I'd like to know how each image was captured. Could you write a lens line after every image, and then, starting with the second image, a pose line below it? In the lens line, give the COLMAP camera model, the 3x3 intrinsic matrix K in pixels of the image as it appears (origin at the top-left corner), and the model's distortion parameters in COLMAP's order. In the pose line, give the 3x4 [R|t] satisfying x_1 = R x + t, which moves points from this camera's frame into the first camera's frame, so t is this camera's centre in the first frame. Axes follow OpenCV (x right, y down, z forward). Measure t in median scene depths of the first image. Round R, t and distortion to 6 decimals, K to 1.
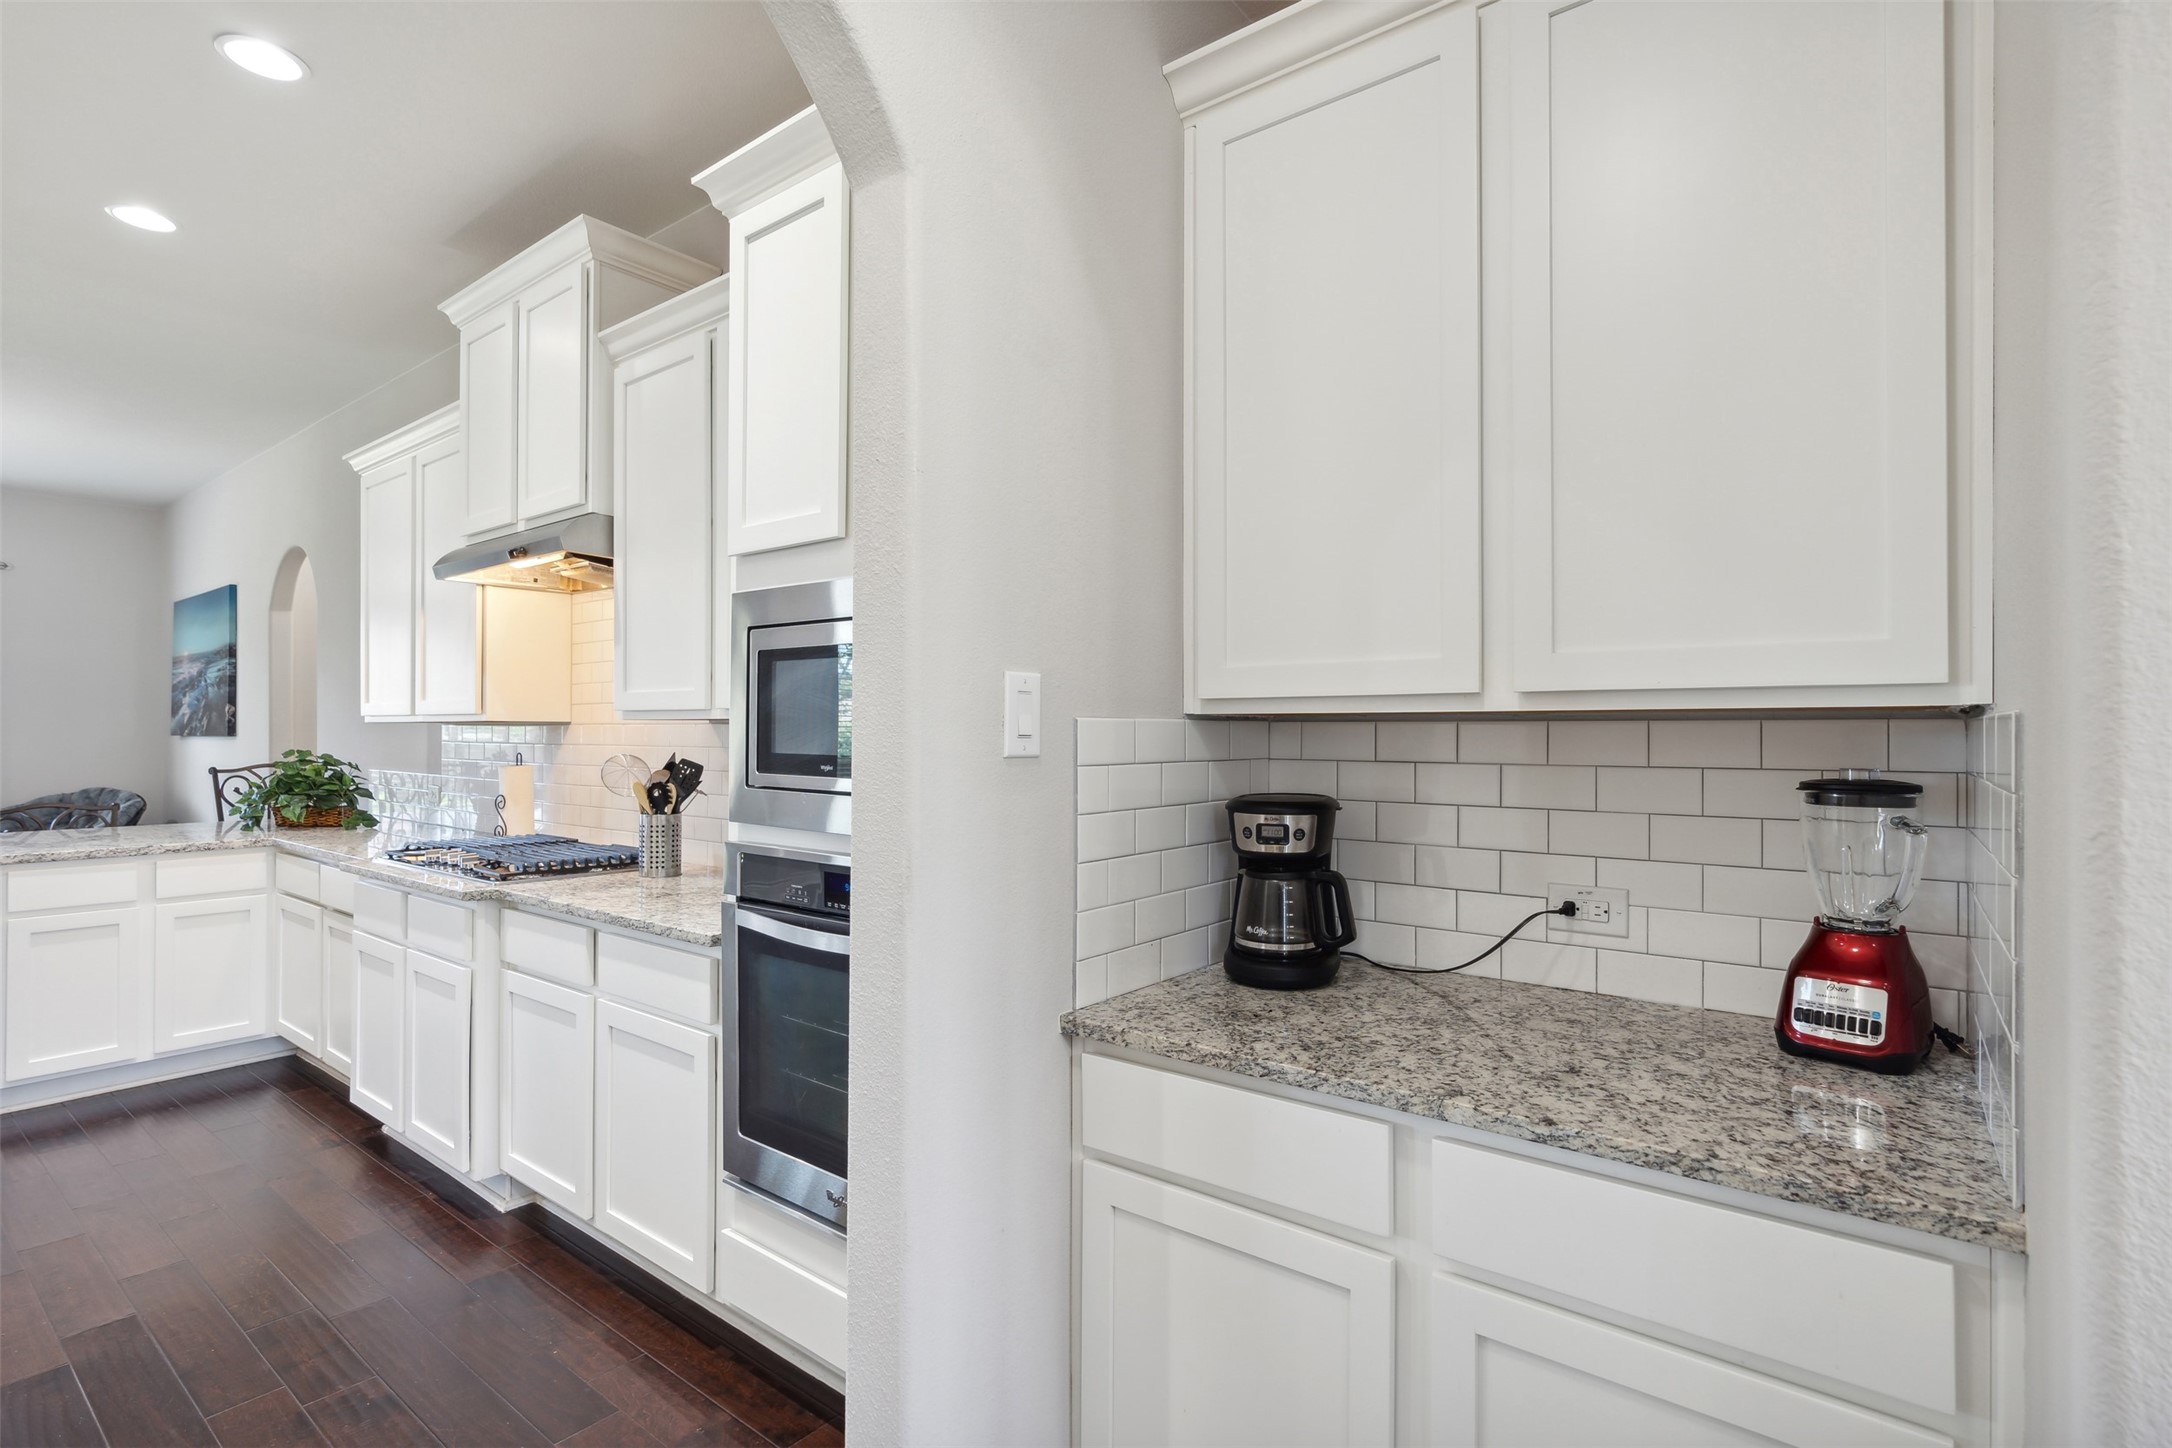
lens RADIAL K [[1023.8, 0, 1079.8], [0, 1023.8, 733.1], [0, 0, 1]] dist [-0.001209, 0.001193]
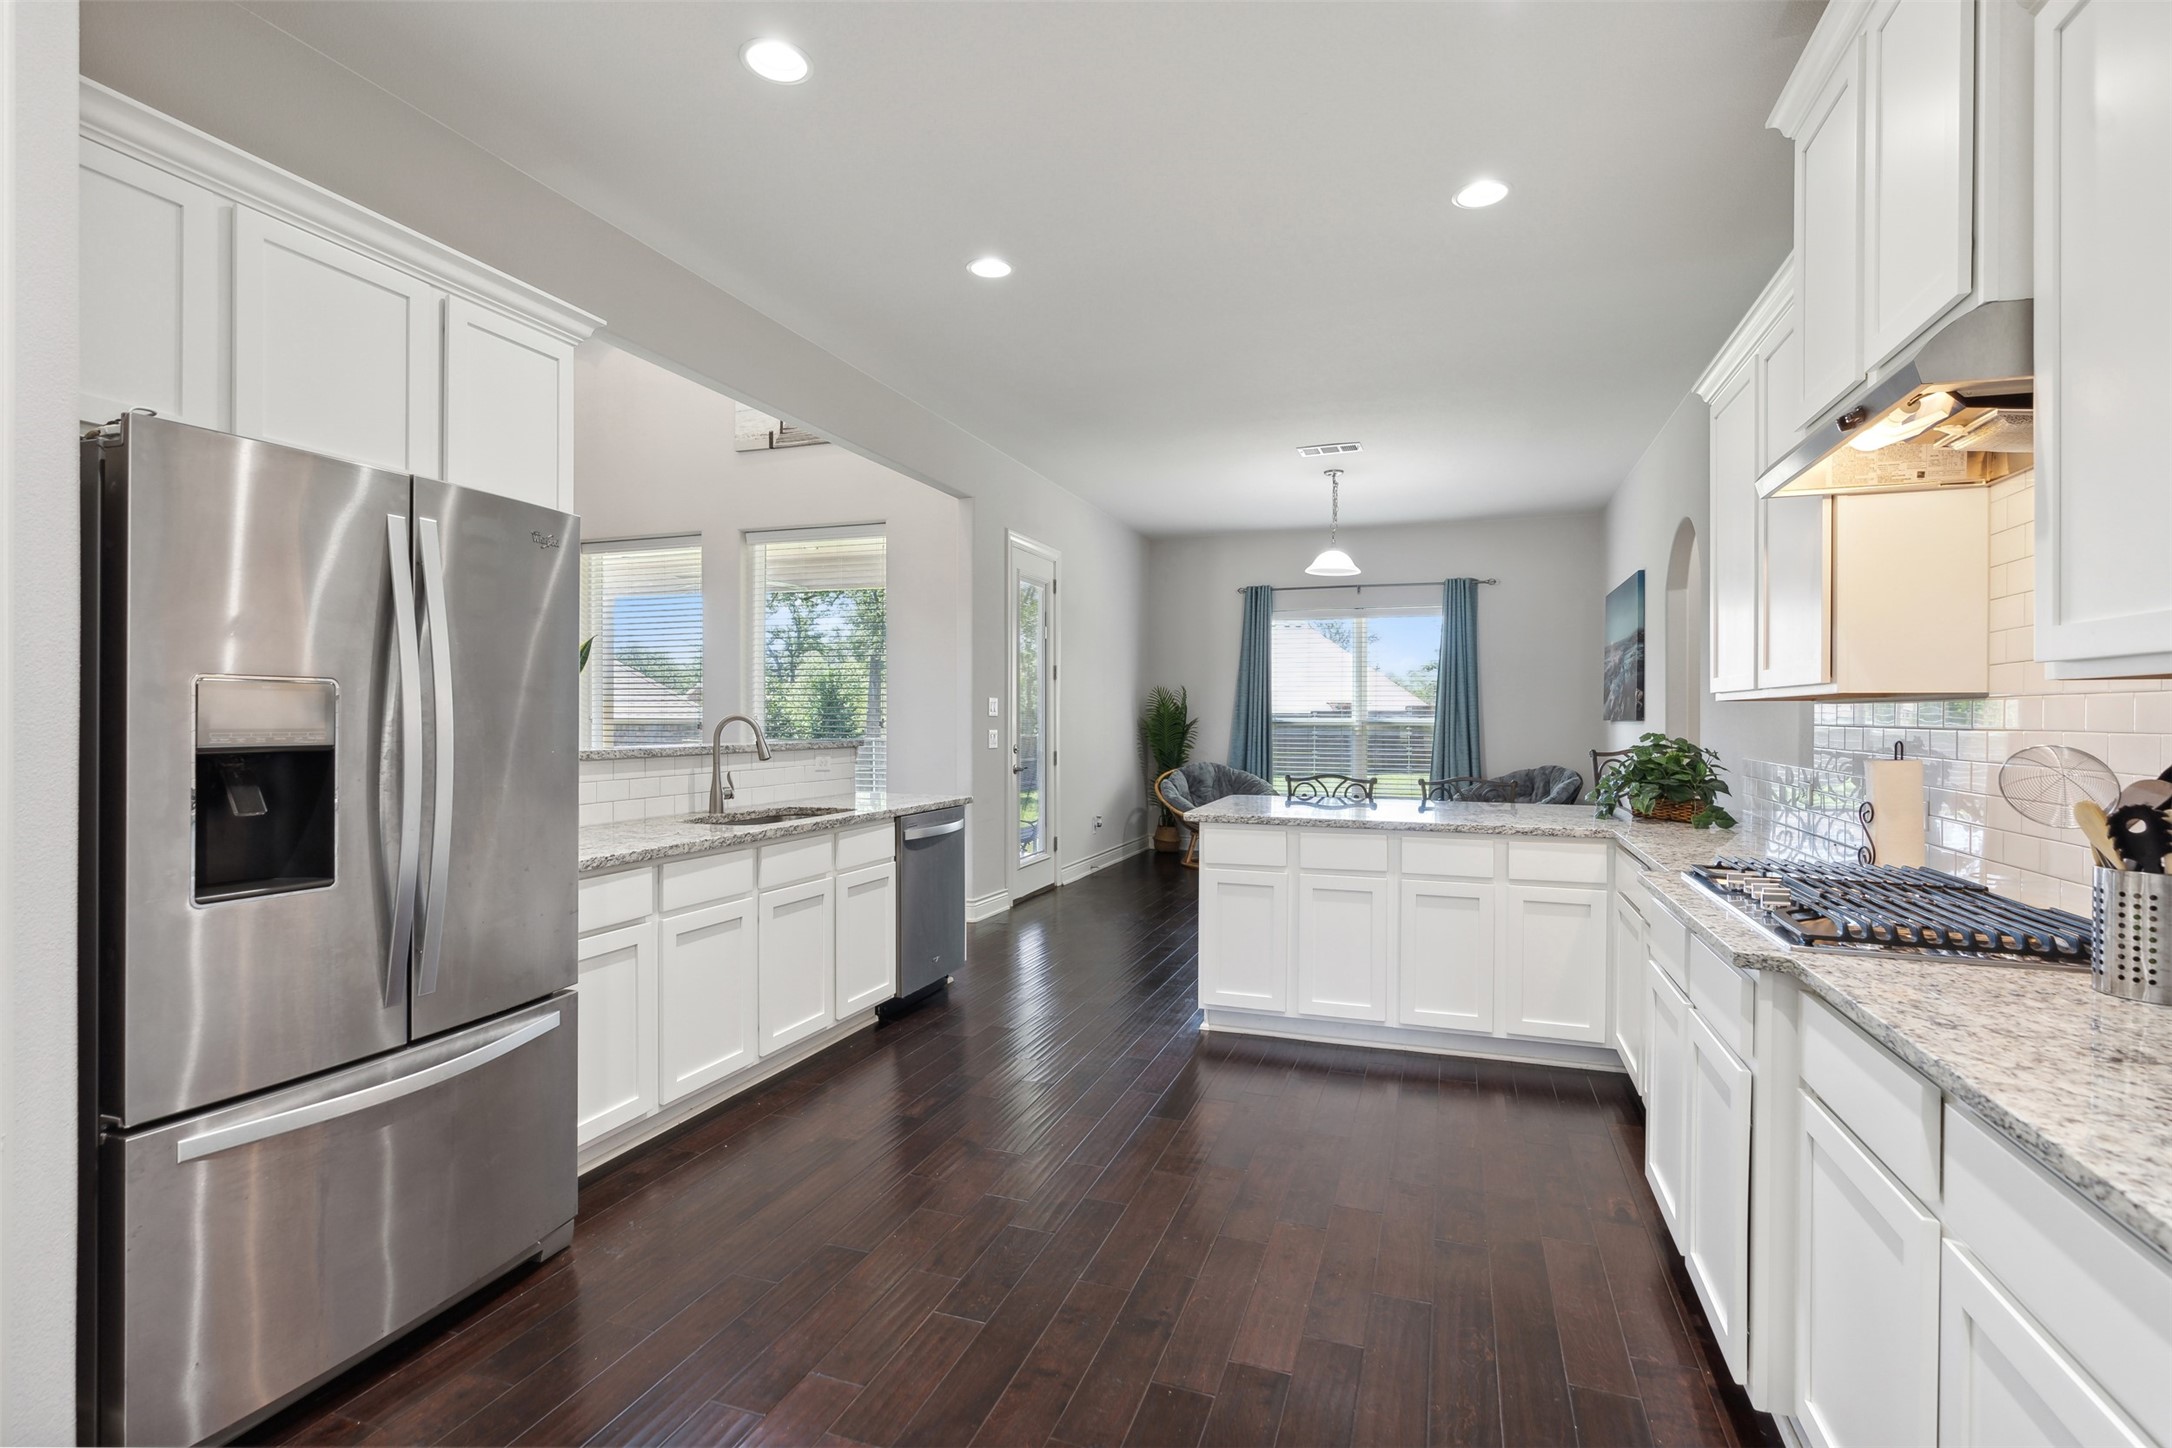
lens RADIAL K [[1023.8, 0, 1088.7], [0, 1023.8, 721.9], [0, 0, 1]] dist [-0.001209, 0.001193]
pose [[0.322248, 0.003357, -0.946649, -0.078578], [-0.003535, 0.999991, 0.002343, 0.006283], [0.946649, 0.002592, 0.322257, 0.258640]]
